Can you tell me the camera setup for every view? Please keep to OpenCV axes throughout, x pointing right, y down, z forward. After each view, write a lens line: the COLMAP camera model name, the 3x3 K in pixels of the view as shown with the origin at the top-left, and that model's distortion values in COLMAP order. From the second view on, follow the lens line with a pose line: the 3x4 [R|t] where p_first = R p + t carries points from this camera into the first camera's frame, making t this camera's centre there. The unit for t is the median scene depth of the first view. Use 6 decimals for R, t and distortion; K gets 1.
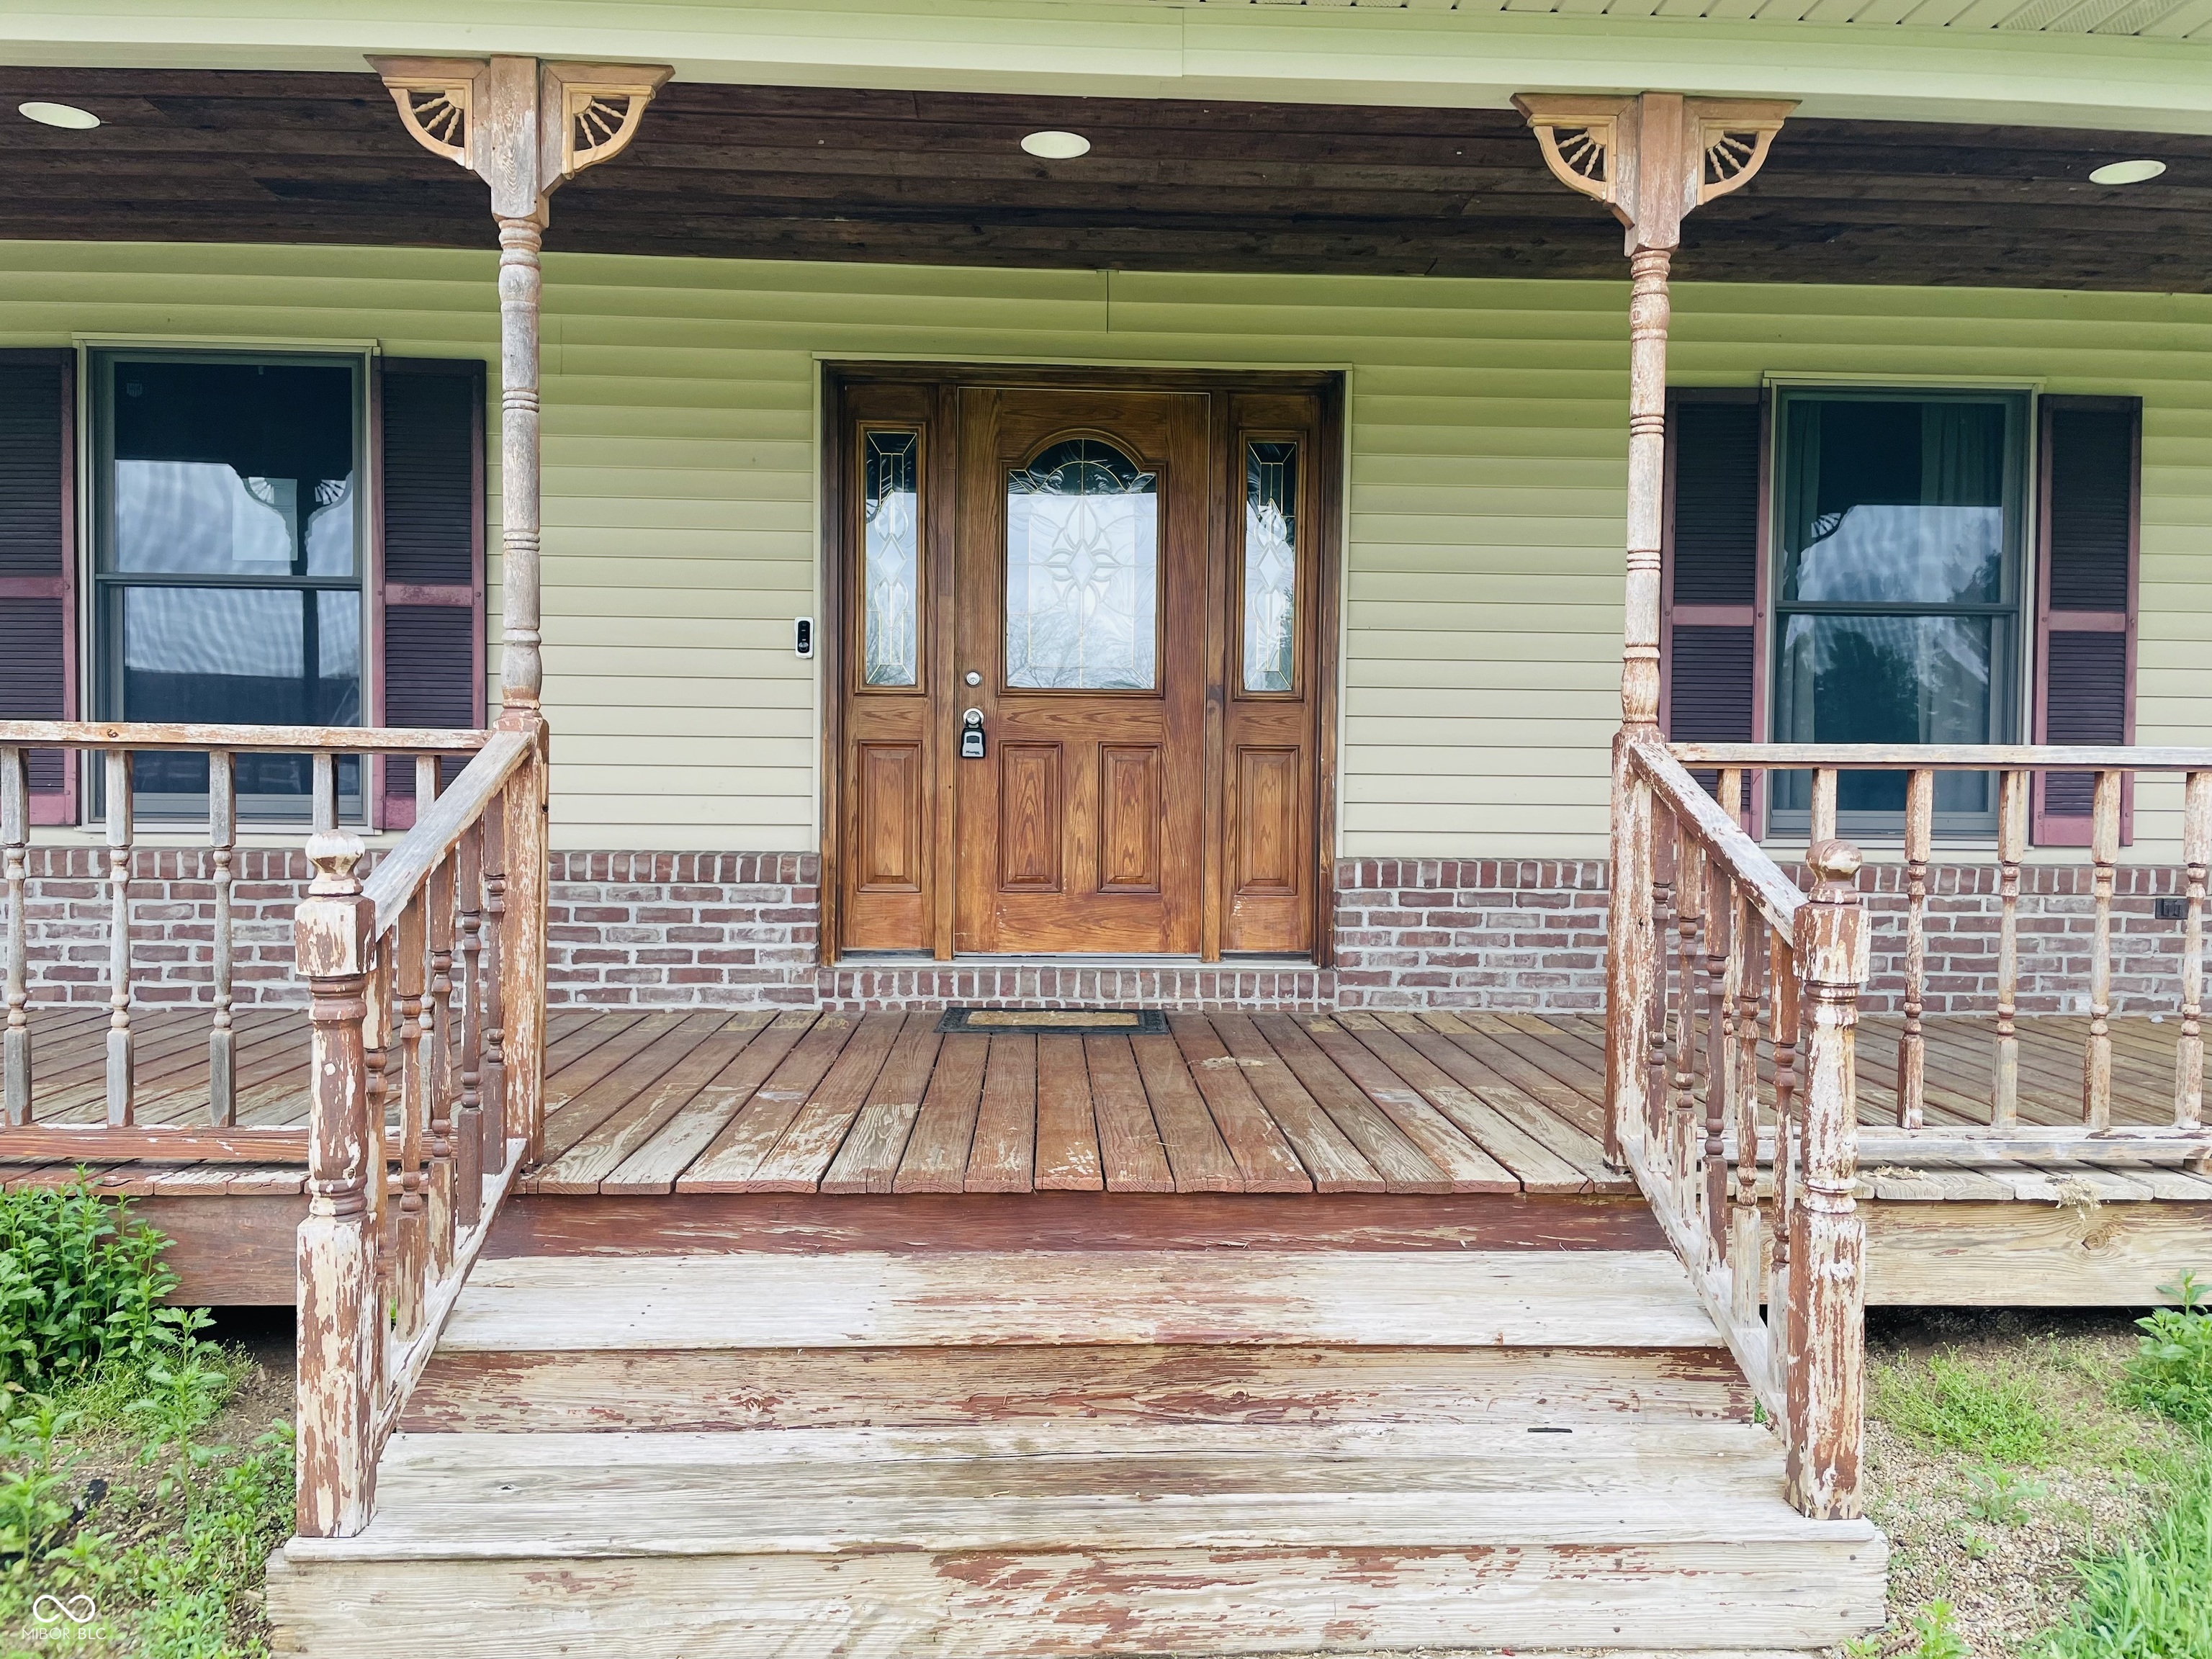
lens RADIAL K [[1687.7, 0, 1107.2], [0, 1687.7, 824.0], [0, 0, 1]] dist [0.073467, -0.091846]
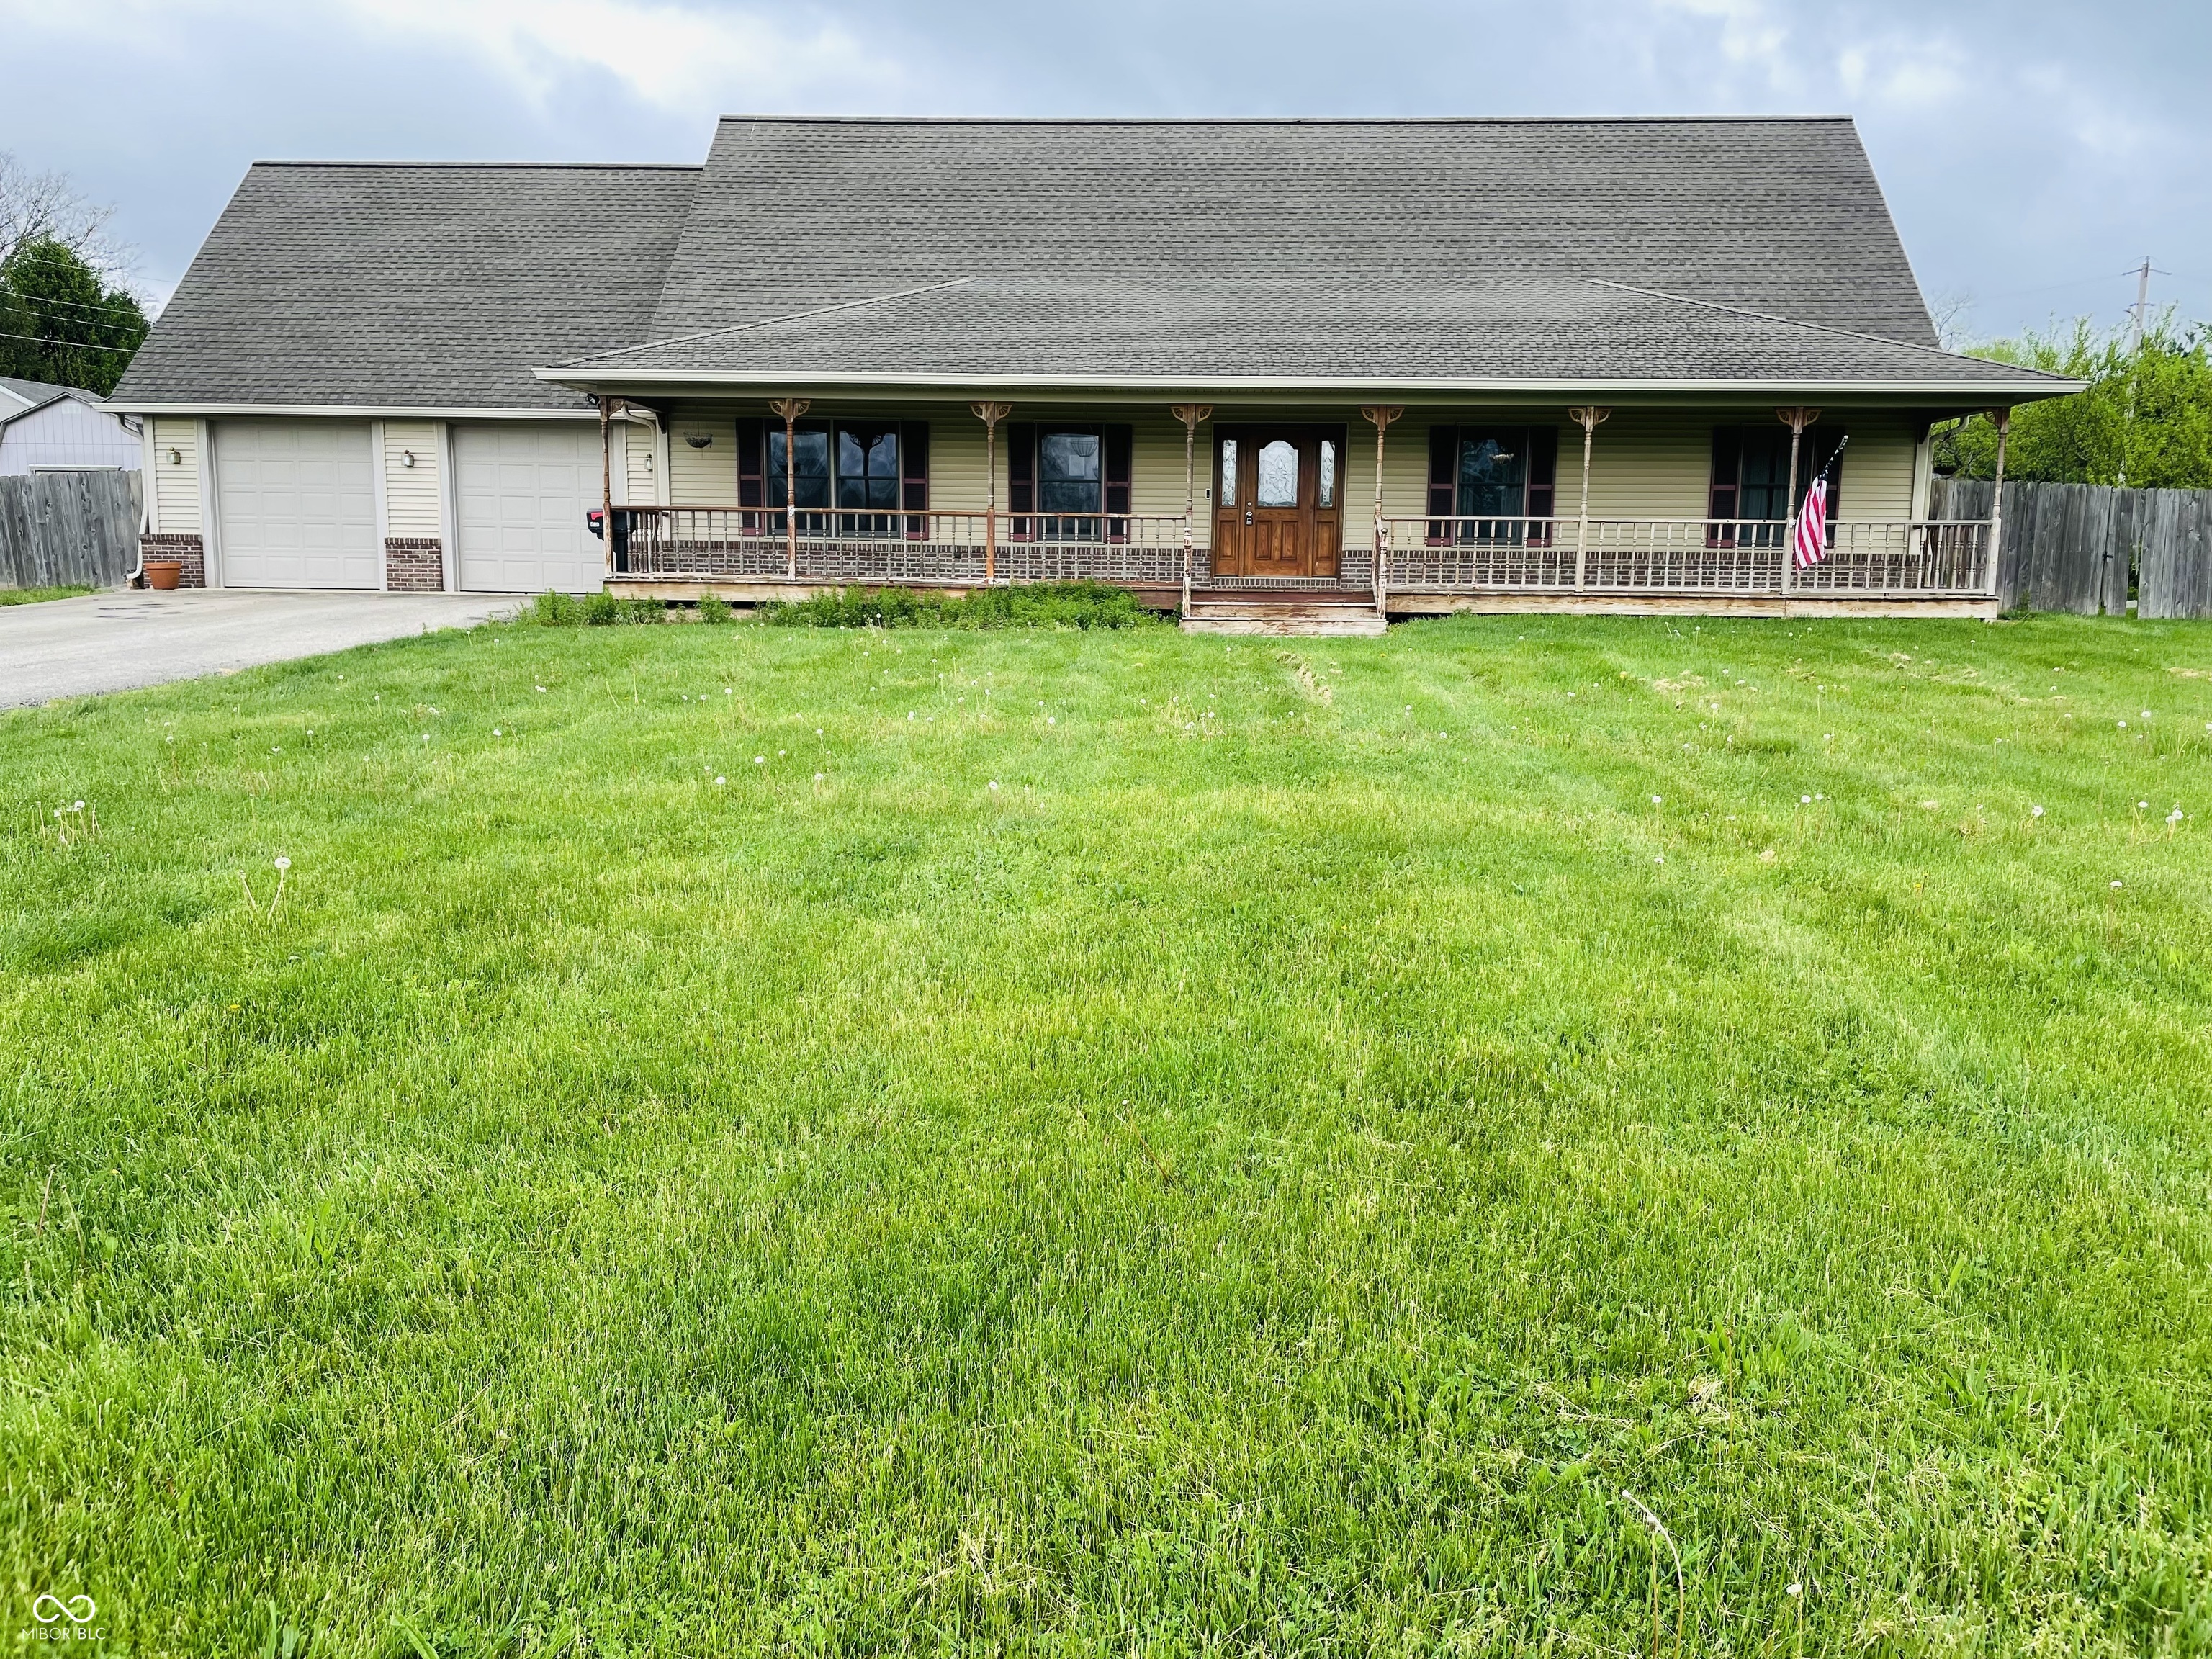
lens RADIAL K [[1687.7, 0, 1122.5], [0, 1687.7, 823.8], [0, 0, 1]] dist [0.073467, -0.091846]
pose [[0.998851, 0.009910, -0.046885, -0.180839], [-0.003797, 0.991675, 0.128710, 0.143363], [0.047770, -0.128384, 0.990573, -2.956126]]
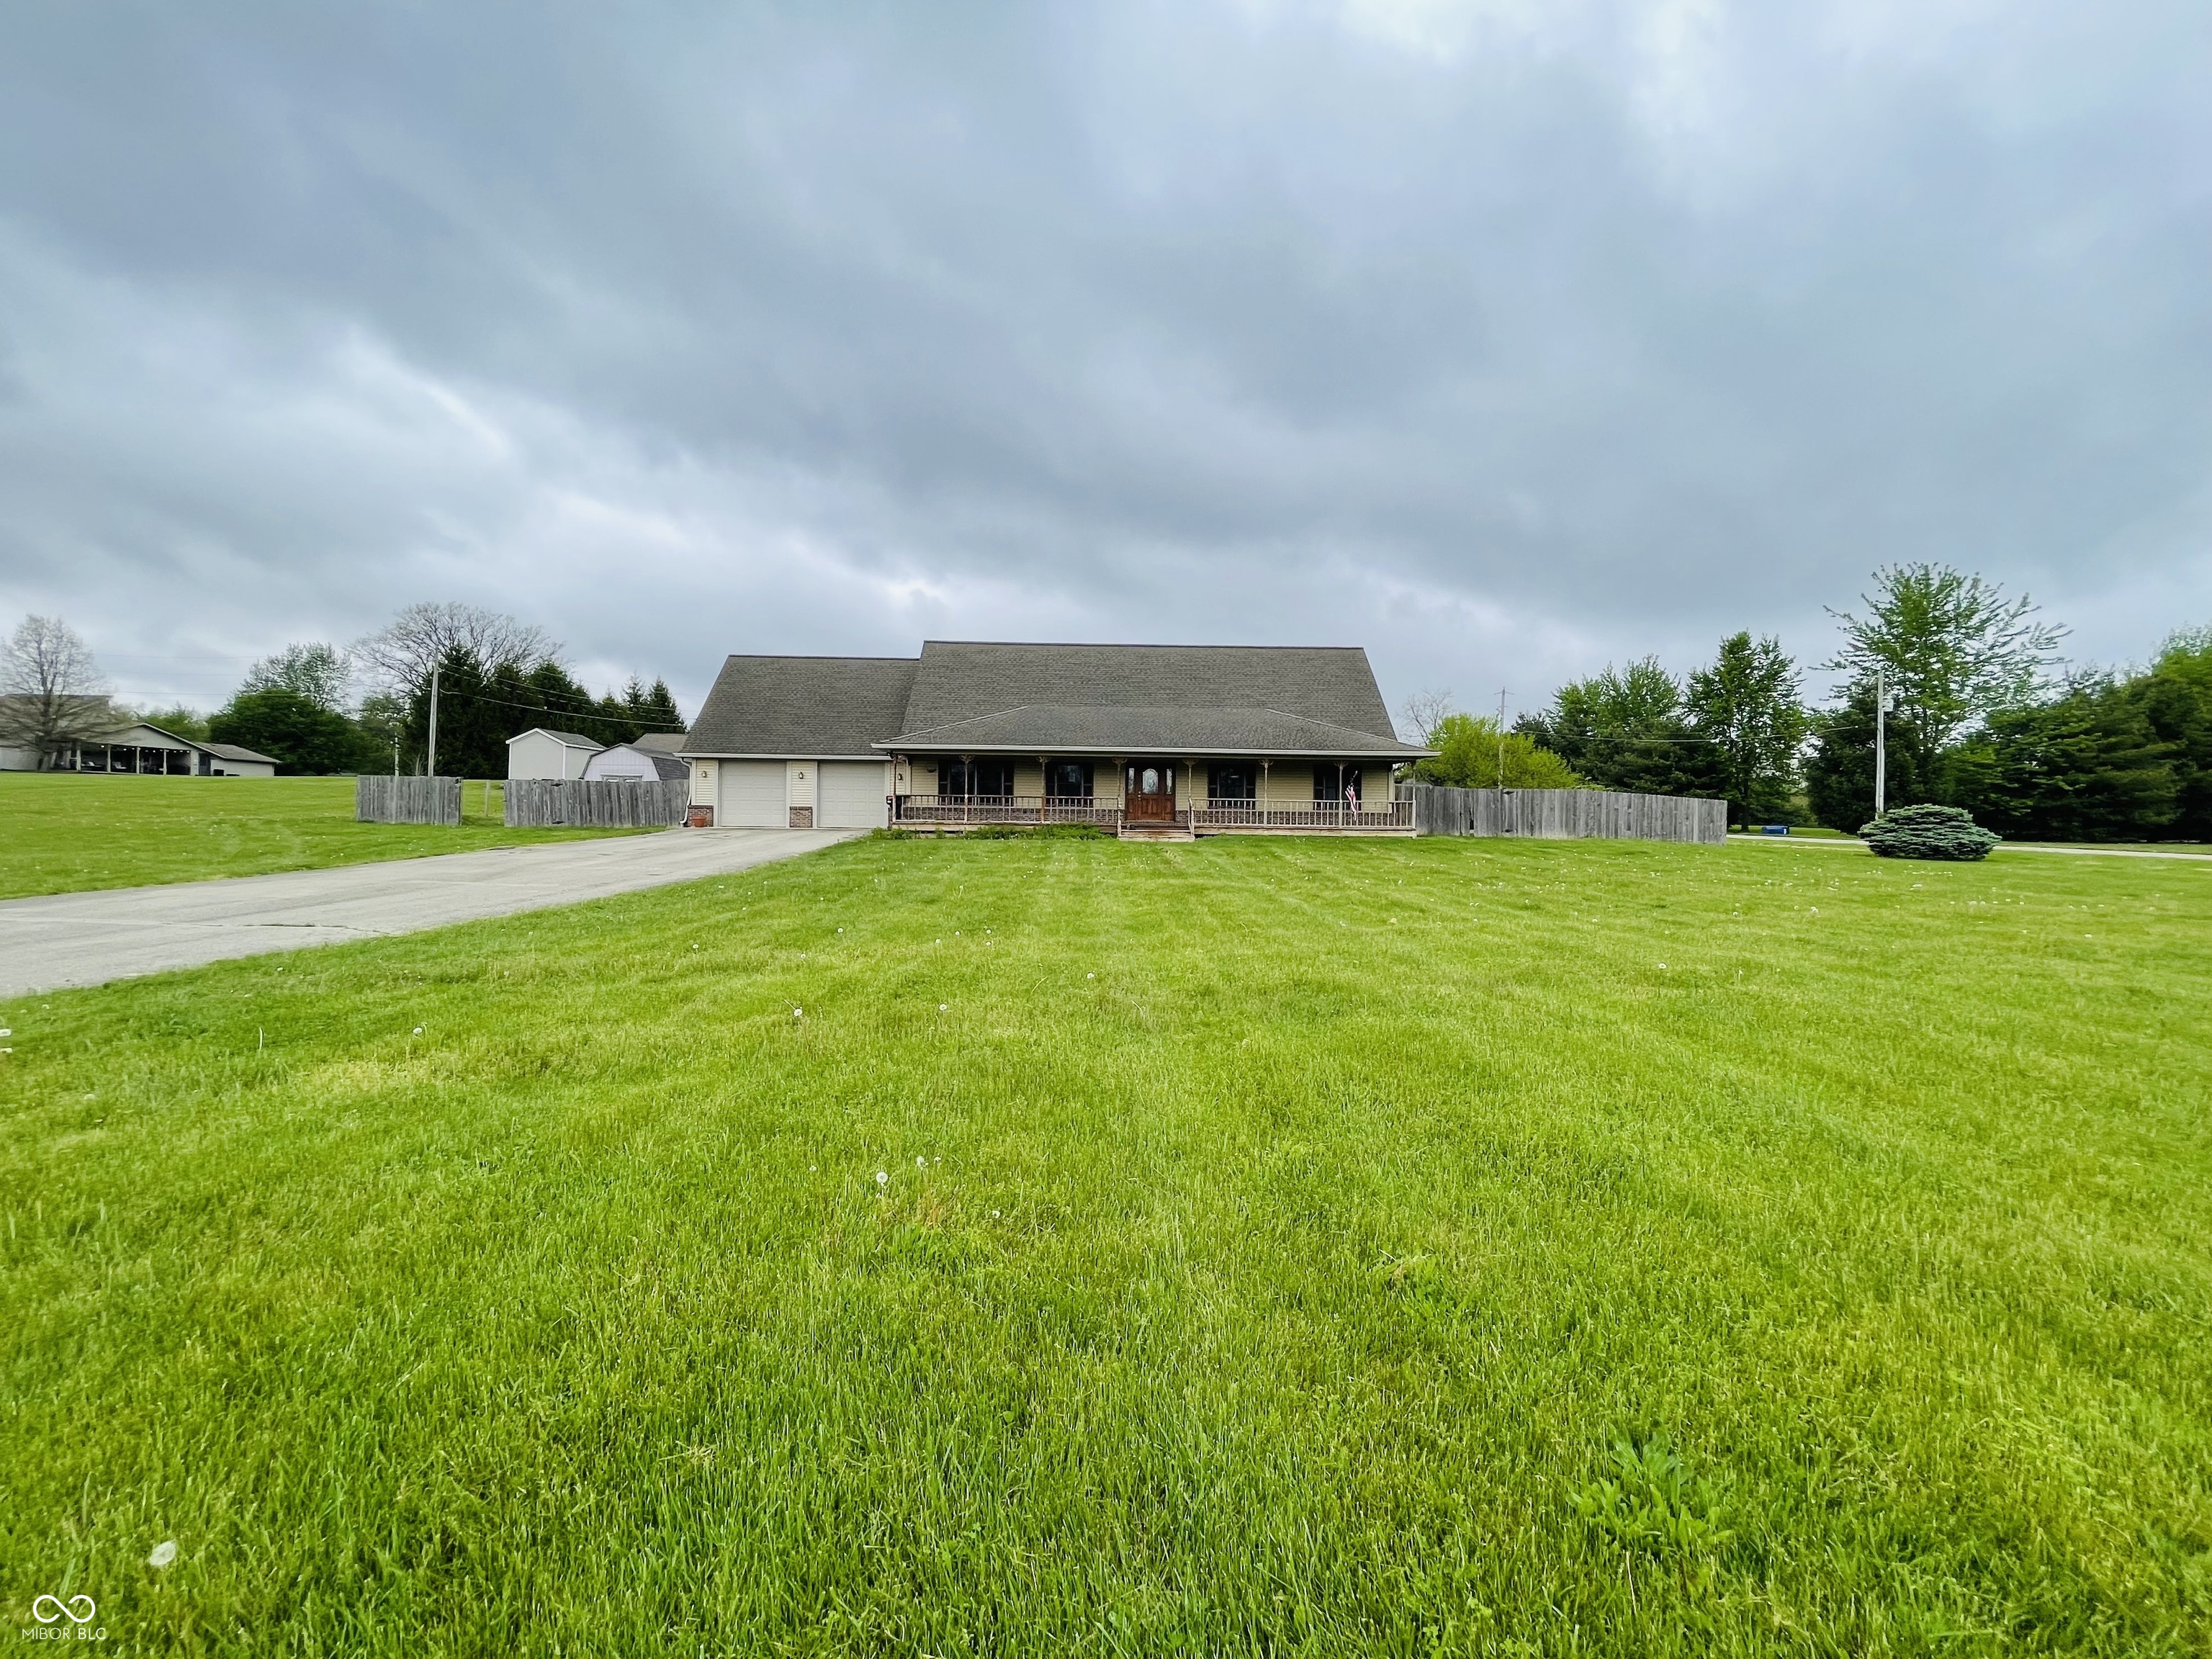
lens RADIAL K [[898.0, 0, 1093.5], [0, 898.0, 834.0], [0, 0, 1]] dist [-0.000221, -0.001242]
pose [[0.999985, 0.001622, 0.005169, -0.376284], [-0.001622, 0.999999, -0.000031, 0.158491], [-0.005169, 0.000023, 0.999987, -4.290413]]
